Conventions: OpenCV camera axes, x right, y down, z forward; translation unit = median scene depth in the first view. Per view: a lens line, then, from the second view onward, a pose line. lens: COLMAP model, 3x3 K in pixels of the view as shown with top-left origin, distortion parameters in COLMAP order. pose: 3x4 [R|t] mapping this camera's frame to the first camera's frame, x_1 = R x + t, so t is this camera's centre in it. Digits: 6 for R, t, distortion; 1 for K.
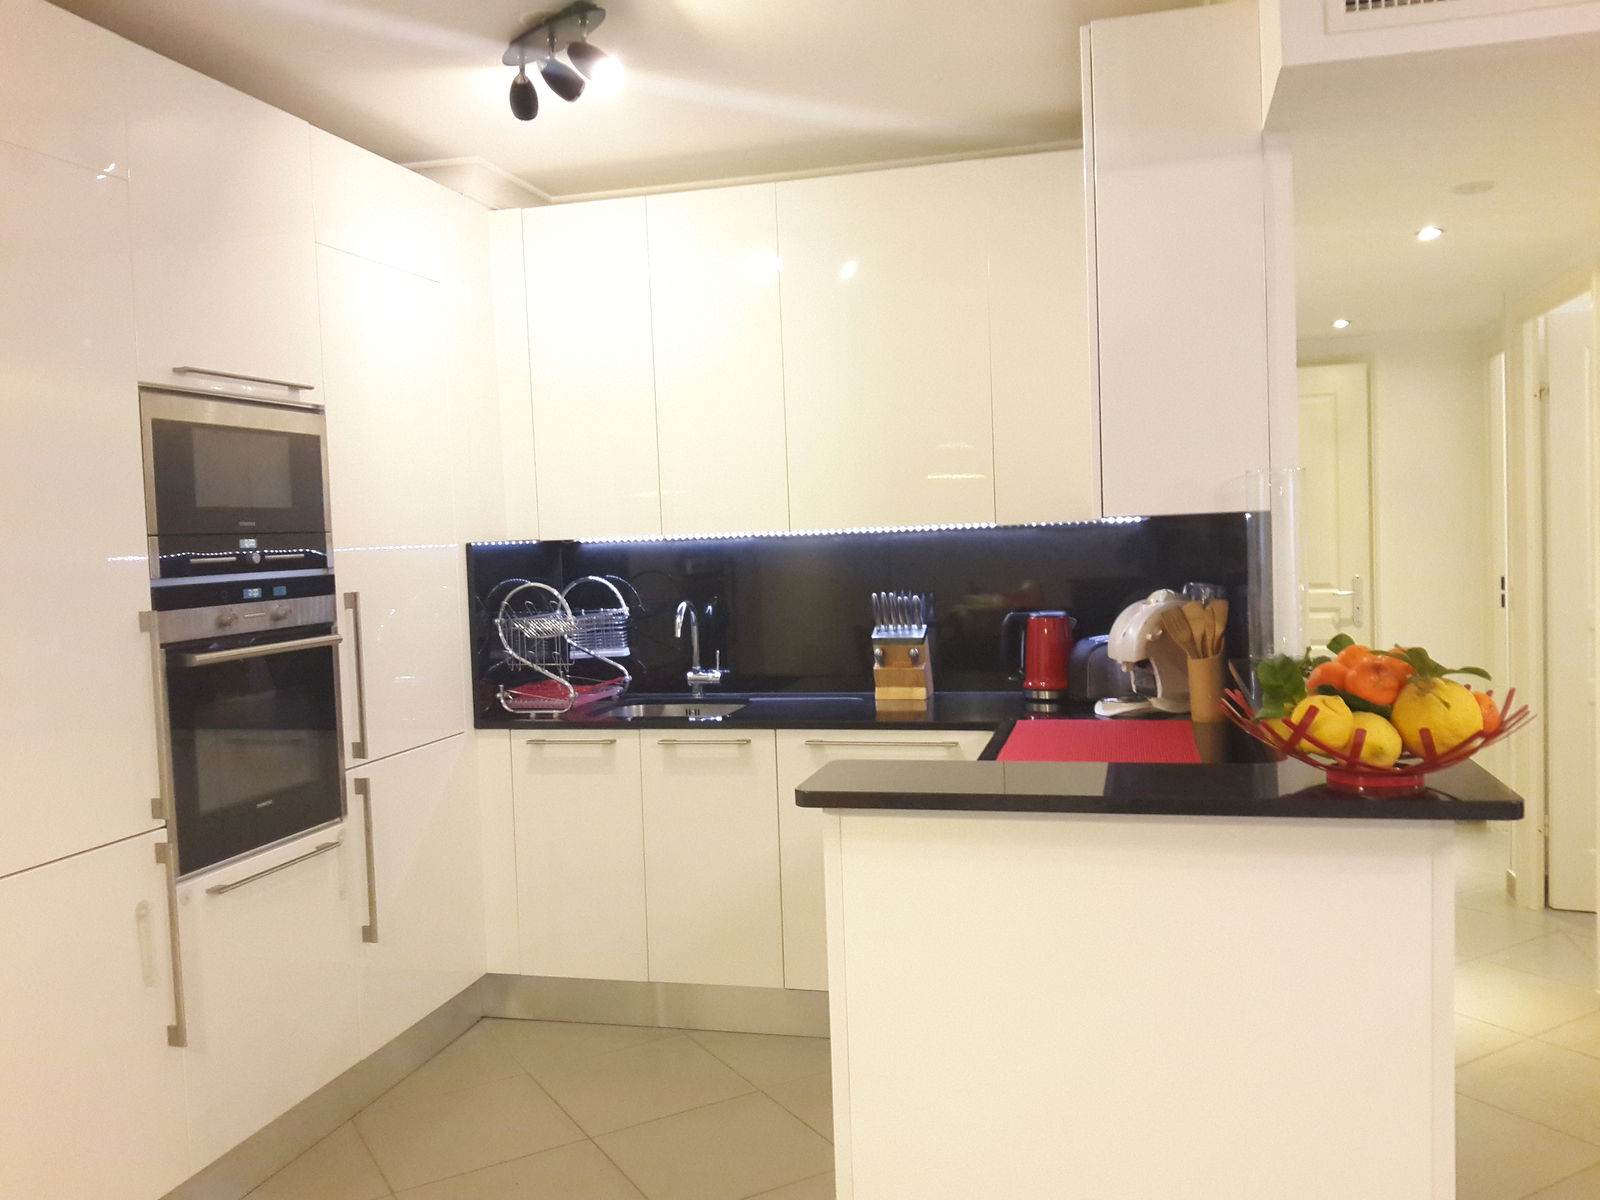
lens RADIAL K [[1311.7, 0, 816.7], [0, 1311.7, 603.4], [0, 0, 1]] dist [0.124315, -0.229546]
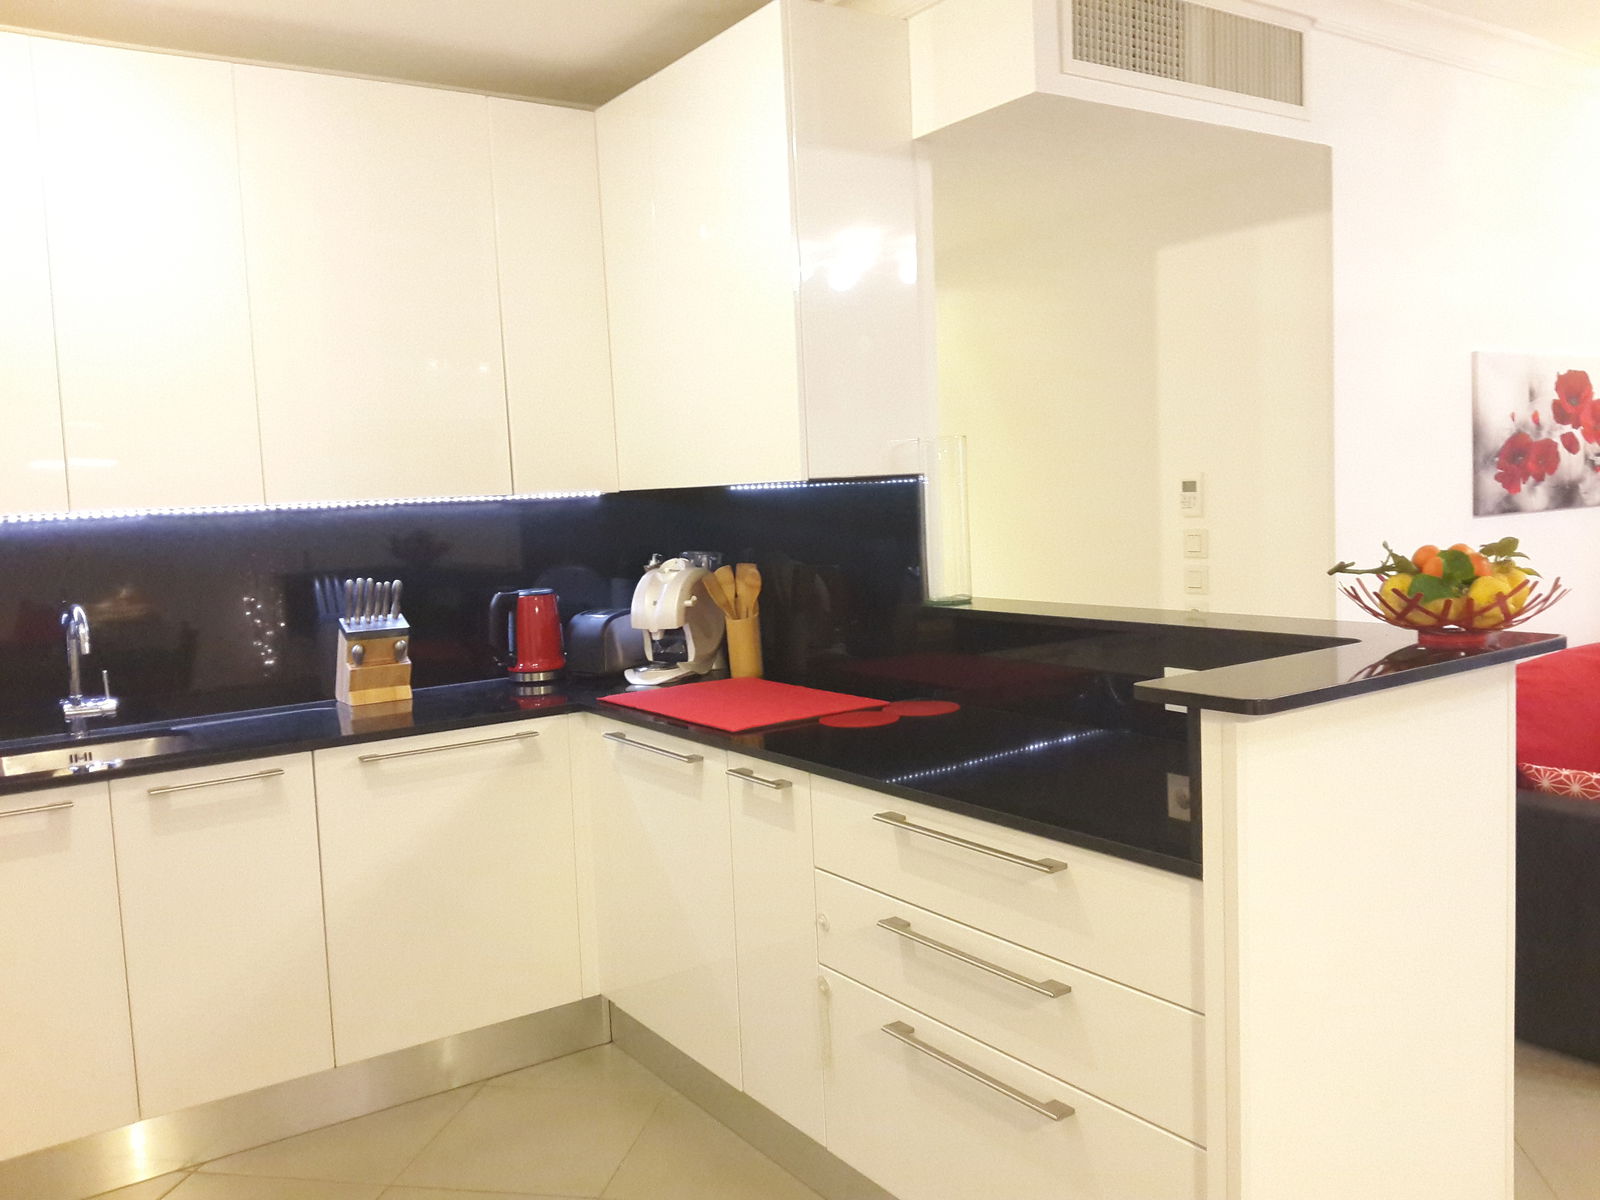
lens RADIAL K [[1311.7, 0, 816.7], [0, 1311.7, 603.4], [0, 0, 1]] dist [0.124315, -0.229546]
pose [[0.663034, -0.063358, 0.745903, -0.399338], [0.064051, 0.997559, 0.027798, 0.002911], [-0.745844, 0.029345, 0.665474, 0.213897]]
